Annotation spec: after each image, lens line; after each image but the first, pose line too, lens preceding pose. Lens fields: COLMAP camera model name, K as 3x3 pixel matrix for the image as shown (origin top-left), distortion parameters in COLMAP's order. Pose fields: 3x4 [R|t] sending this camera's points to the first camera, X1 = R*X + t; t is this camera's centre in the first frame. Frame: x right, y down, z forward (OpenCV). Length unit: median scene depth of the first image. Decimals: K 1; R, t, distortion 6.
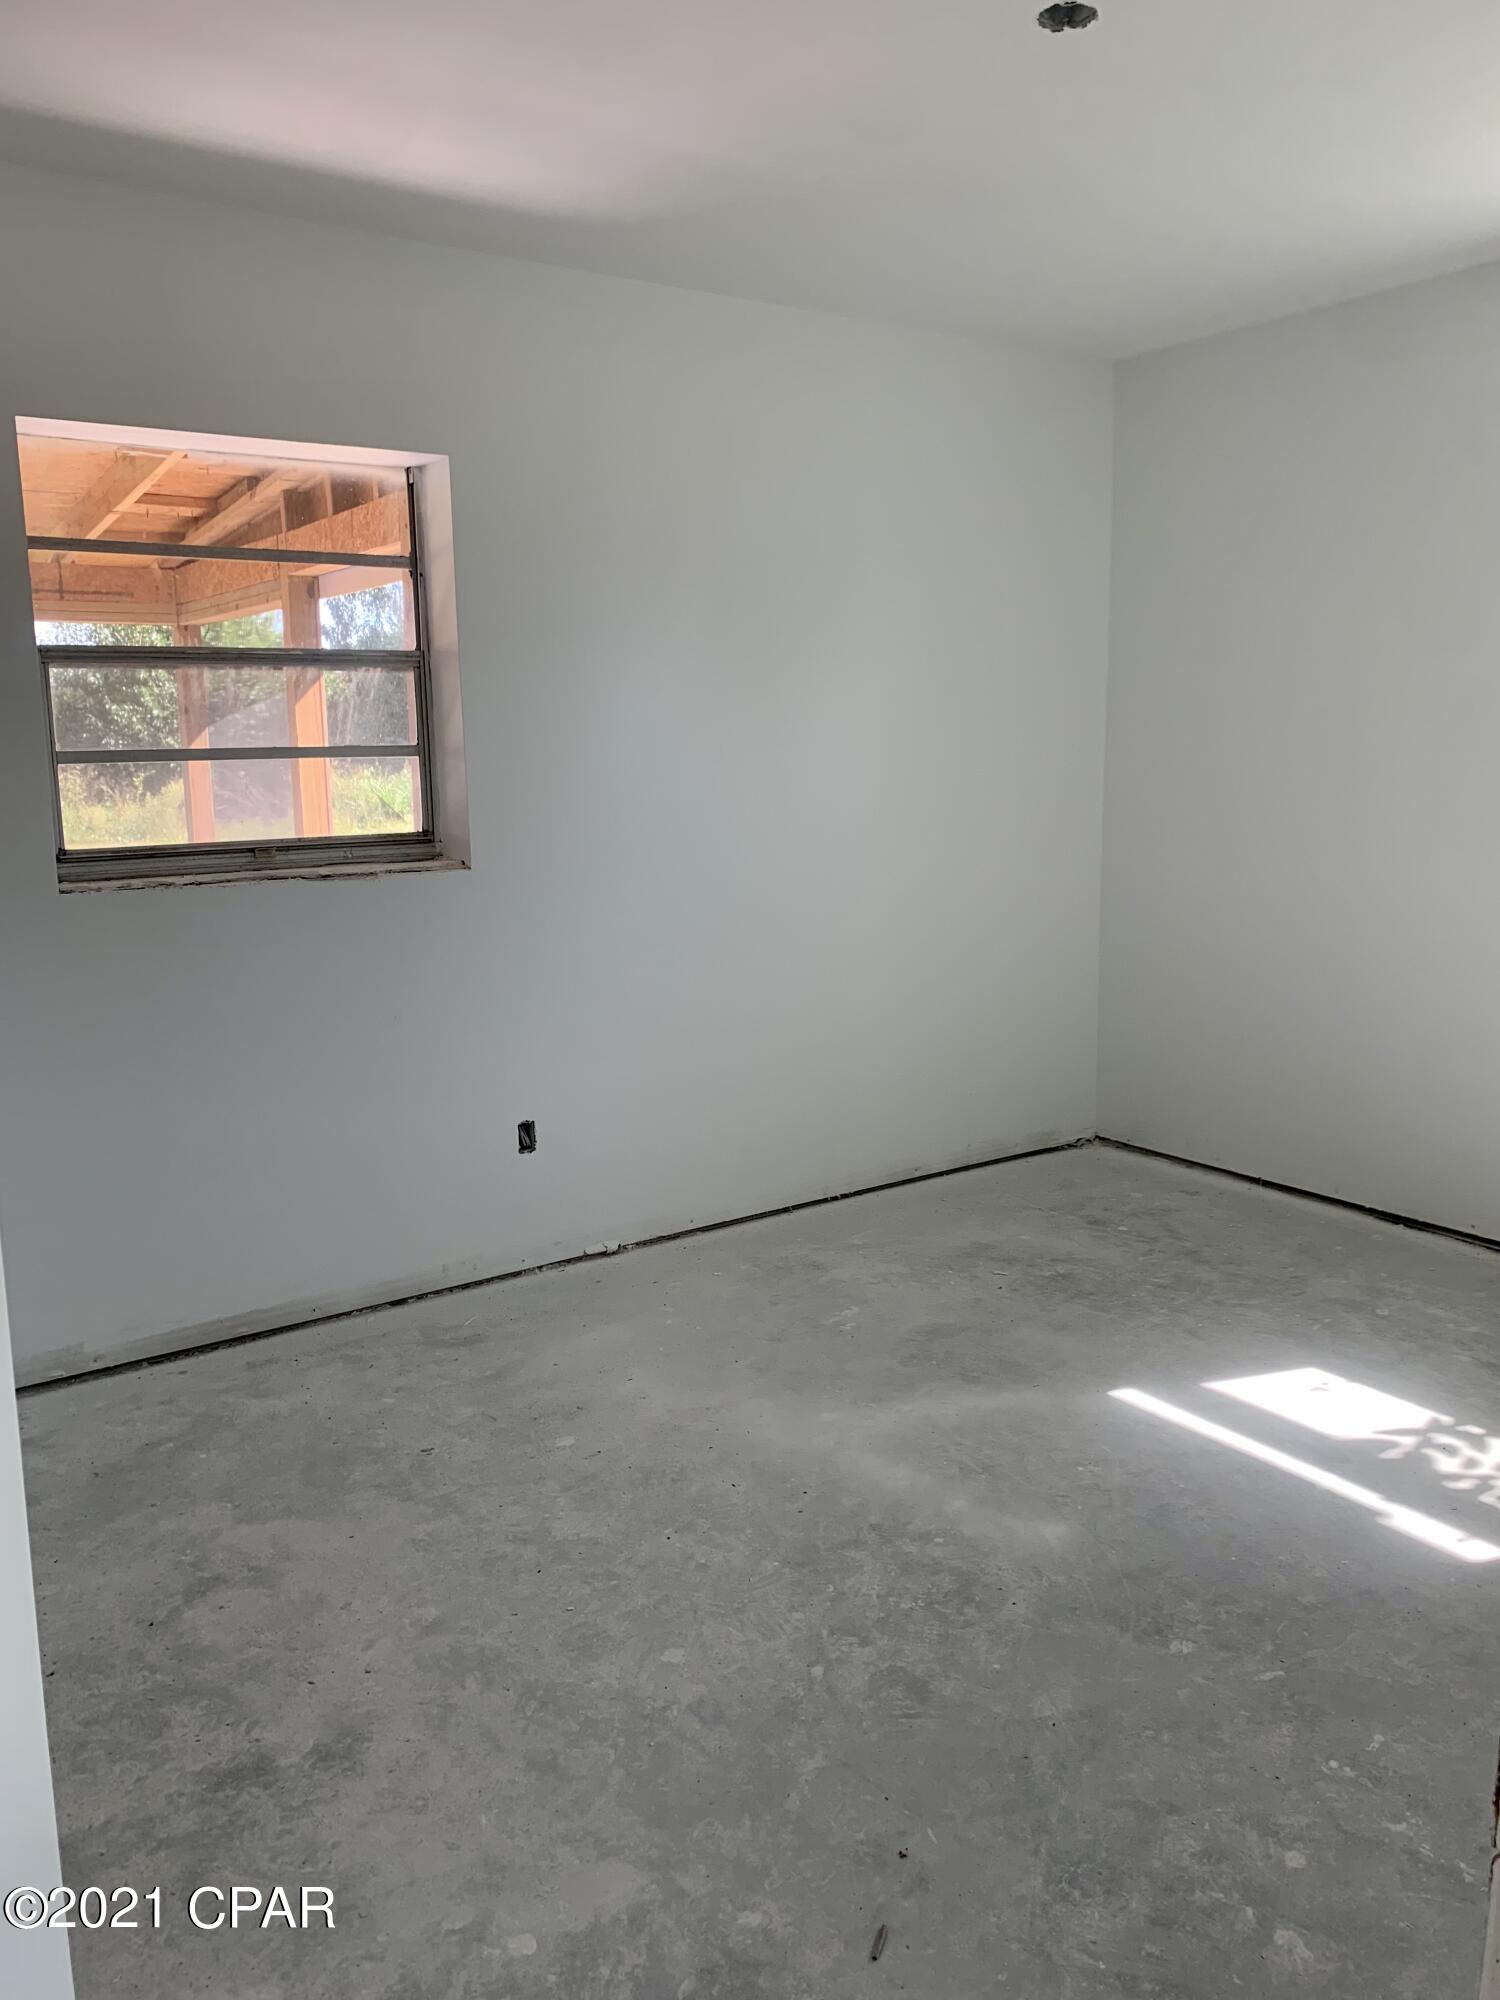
lens RADIAL K [[1520.0, 0, 750.0], [0, 1520.0, 1000.0], [0, 0, 1]] dist [0.034538, -0.001156]
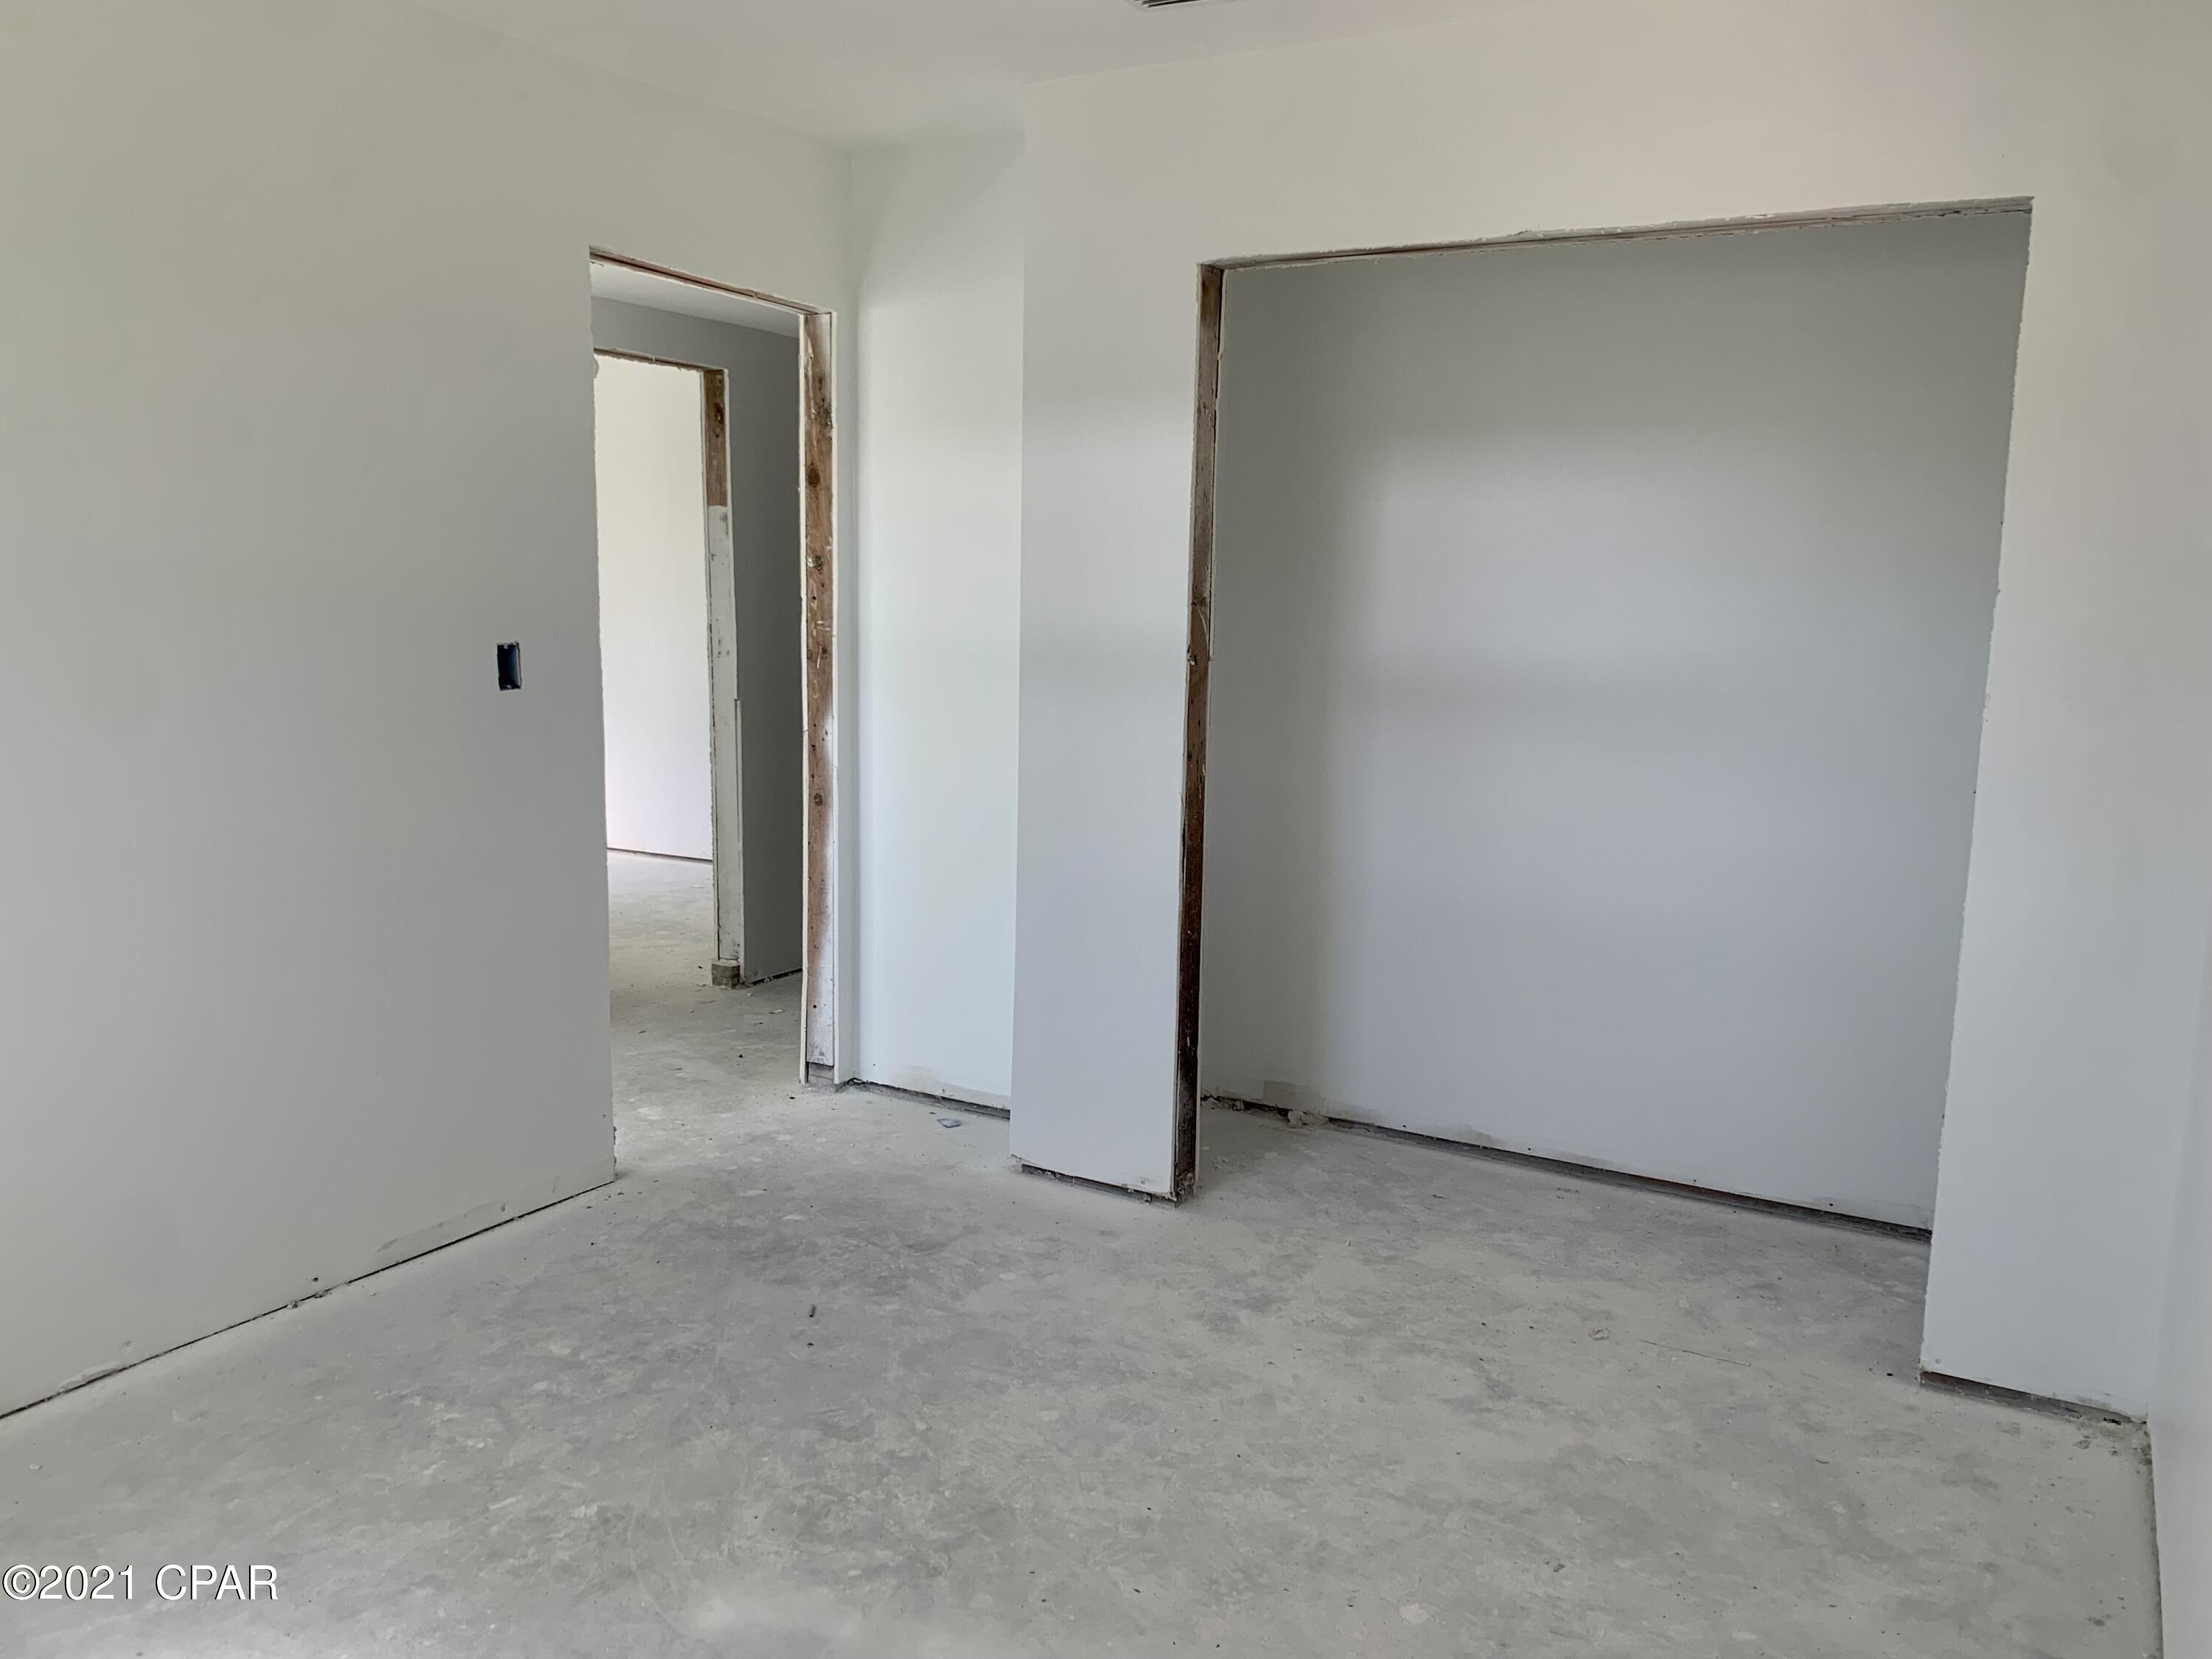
lens RADIAL K [[1681.1, 0, 1095.5], [0, 1681.1, 832.1], [0, 0, 1]] dist [0.034538, -0.001156]
pose [[-0.907779, 0.056773, -0.415588, 0.406041], [-0.080528, 0.948778, 0.305510, -0.359674], [0.411646, 0.310802, -0.856709, 1.911282]]
